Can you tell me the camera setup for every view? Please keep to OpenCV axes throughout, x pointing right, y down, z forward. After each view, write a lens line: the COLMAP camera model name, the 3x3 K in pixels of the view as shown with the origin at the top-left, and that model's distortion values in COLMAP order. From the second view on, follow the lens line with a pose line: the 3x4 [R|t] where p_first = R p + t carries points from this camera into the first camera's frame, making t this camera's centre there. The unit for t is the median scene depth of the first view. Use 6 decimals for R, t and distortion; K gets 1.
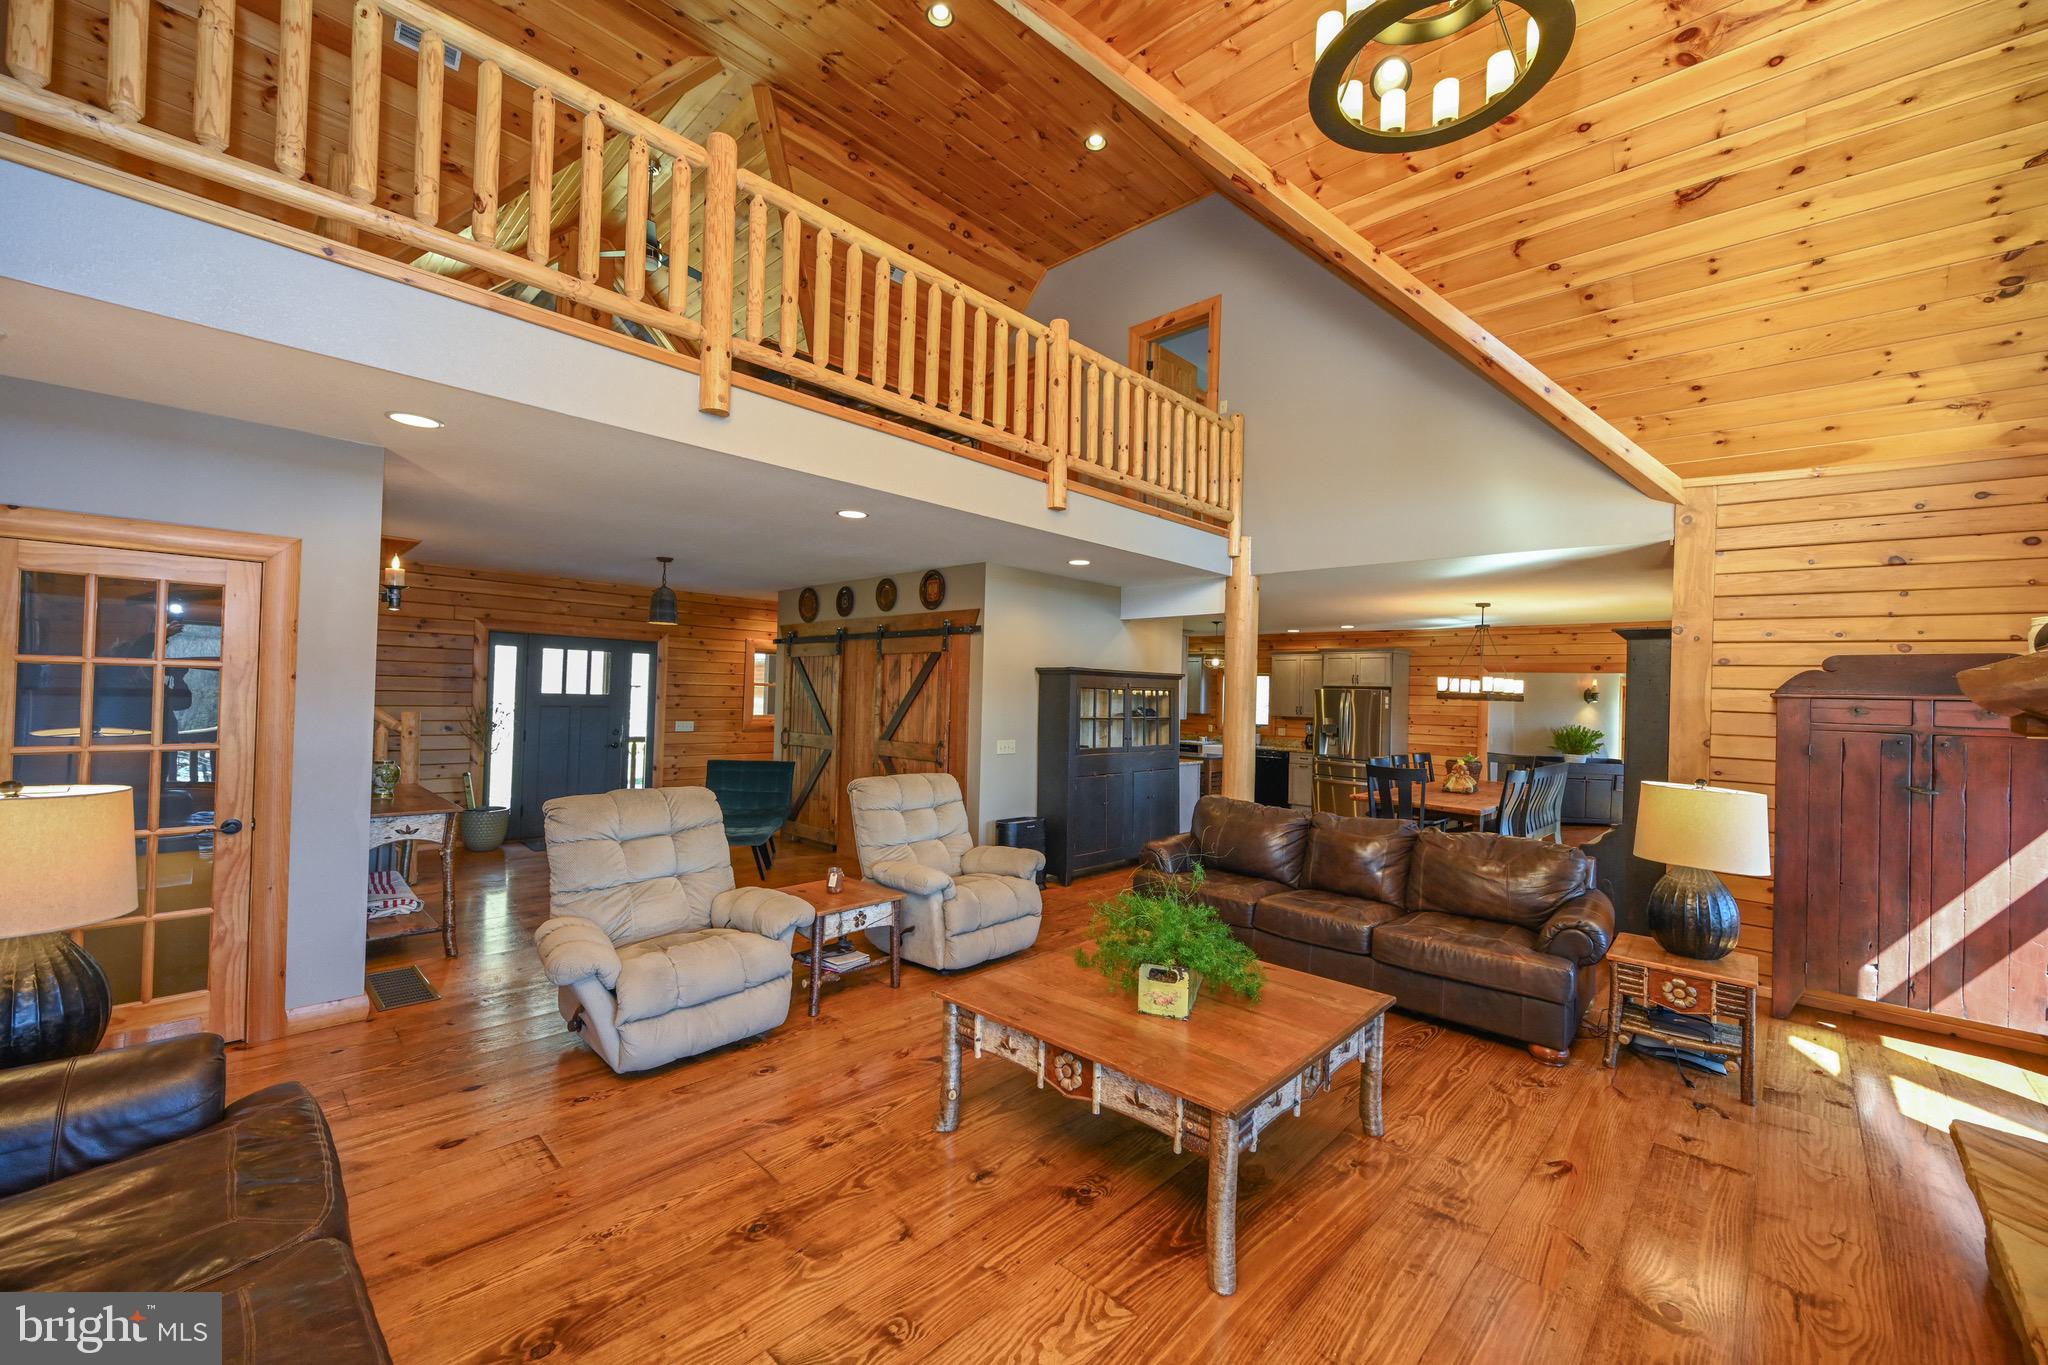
lens RADIAL K [[799.5, 0, 1007.9], [0, 799.5, 687.7], [0, 0, 1]] dist [-0.000457, -0.000227]
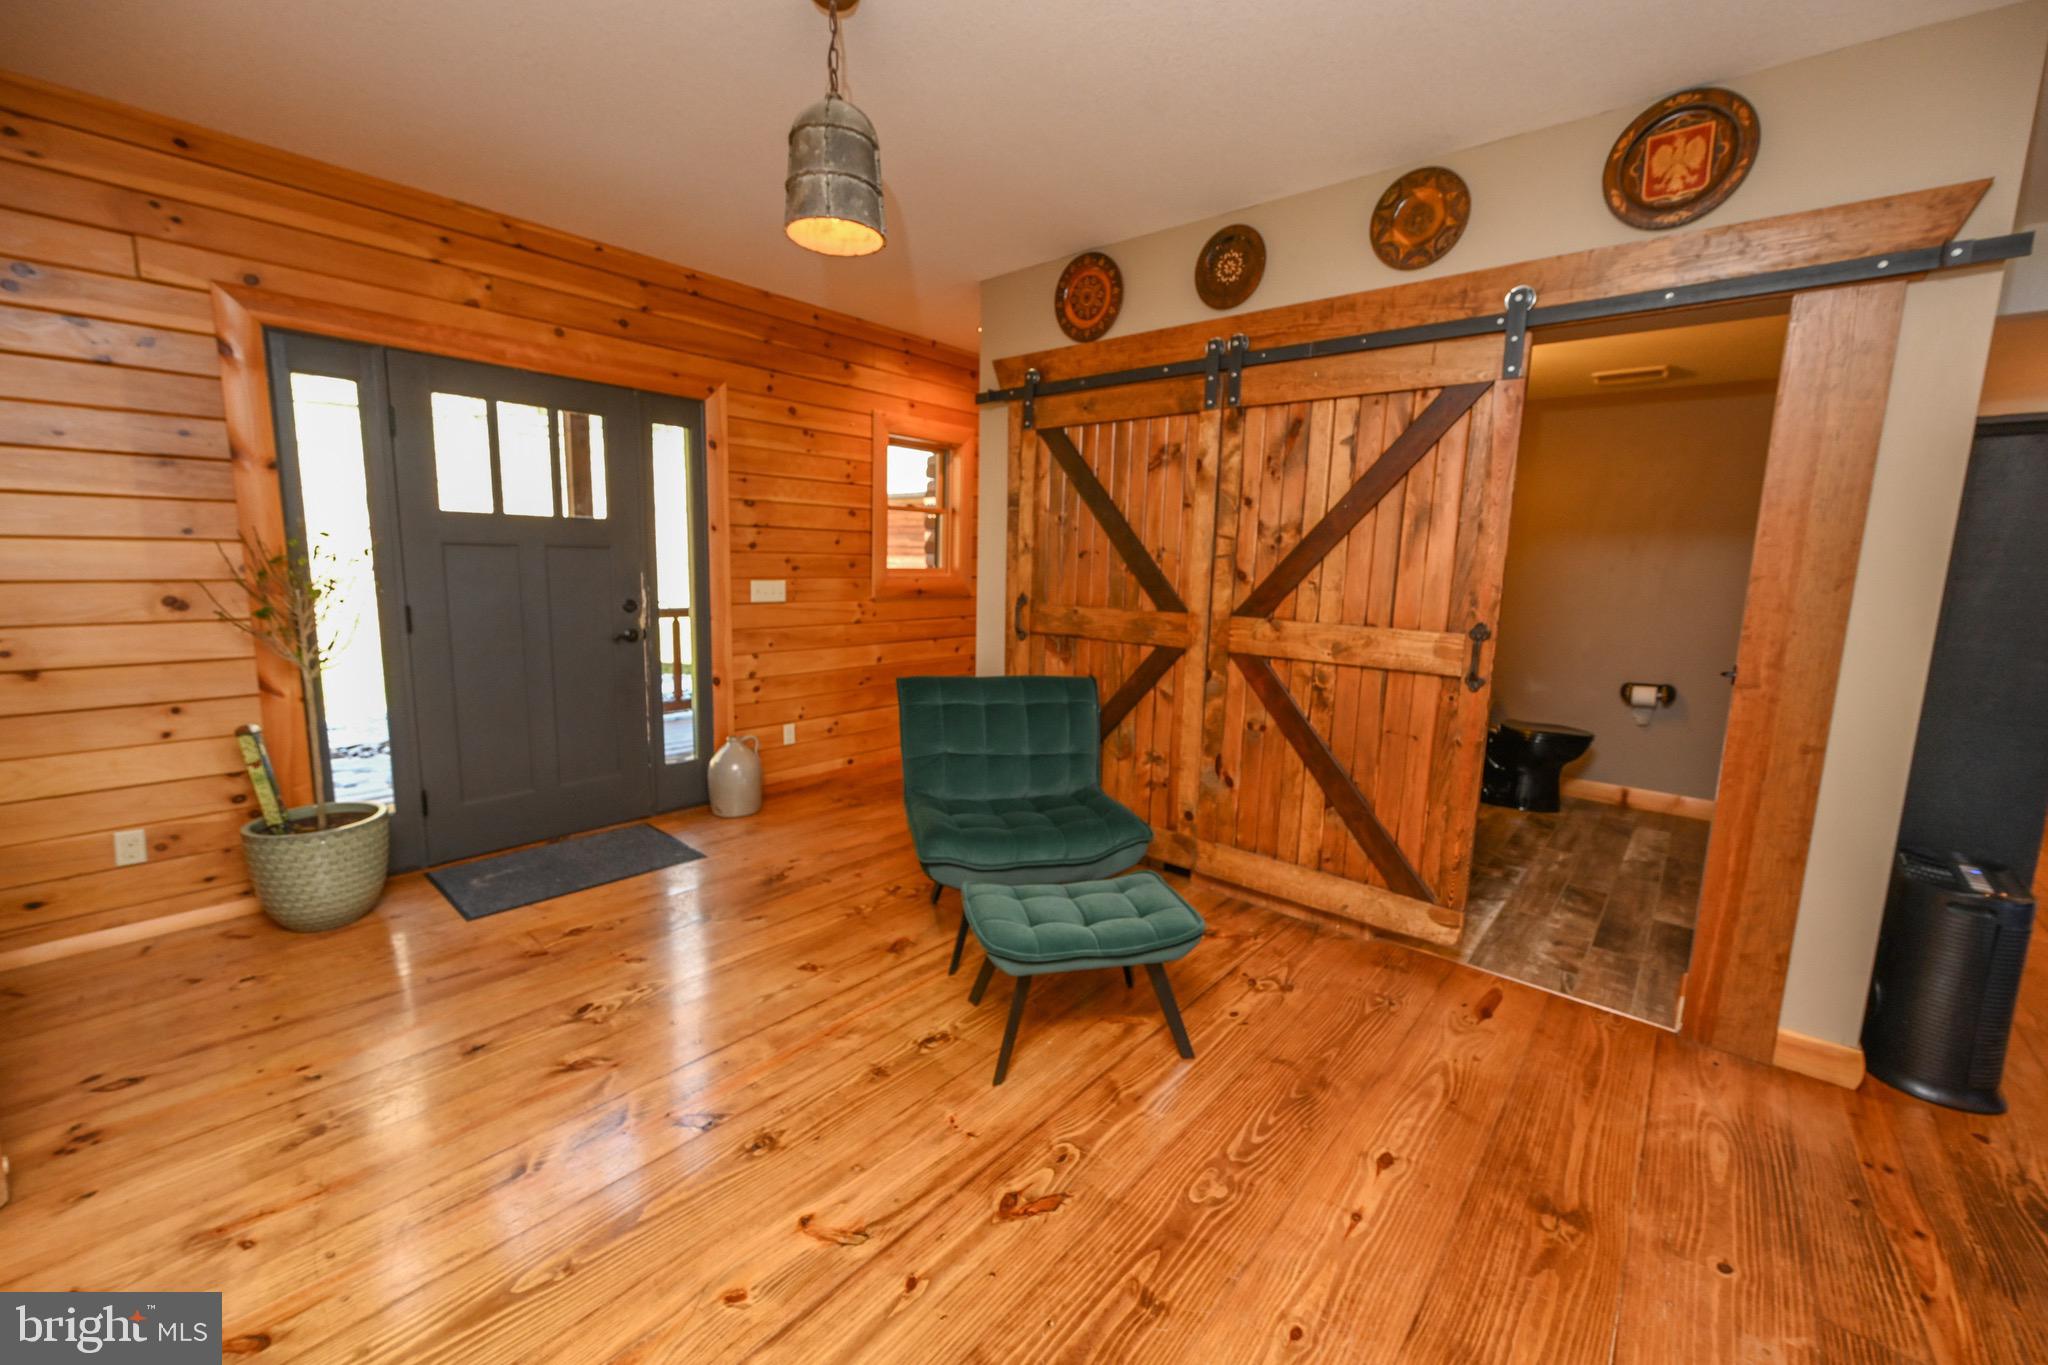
lens RADIAL K [[813.2, 0, 1025.6], [0, 813.2, 677.6], [0, 0, 1]] dist [-0.002097, -0.000342]
pose [[0.996744, -0.019045, 0.078354, -0.318573], [0.006662, 0.987835, 0.155365, 0.027295], [-0.080360, -0.154337, 0.984745, 0.552084]]
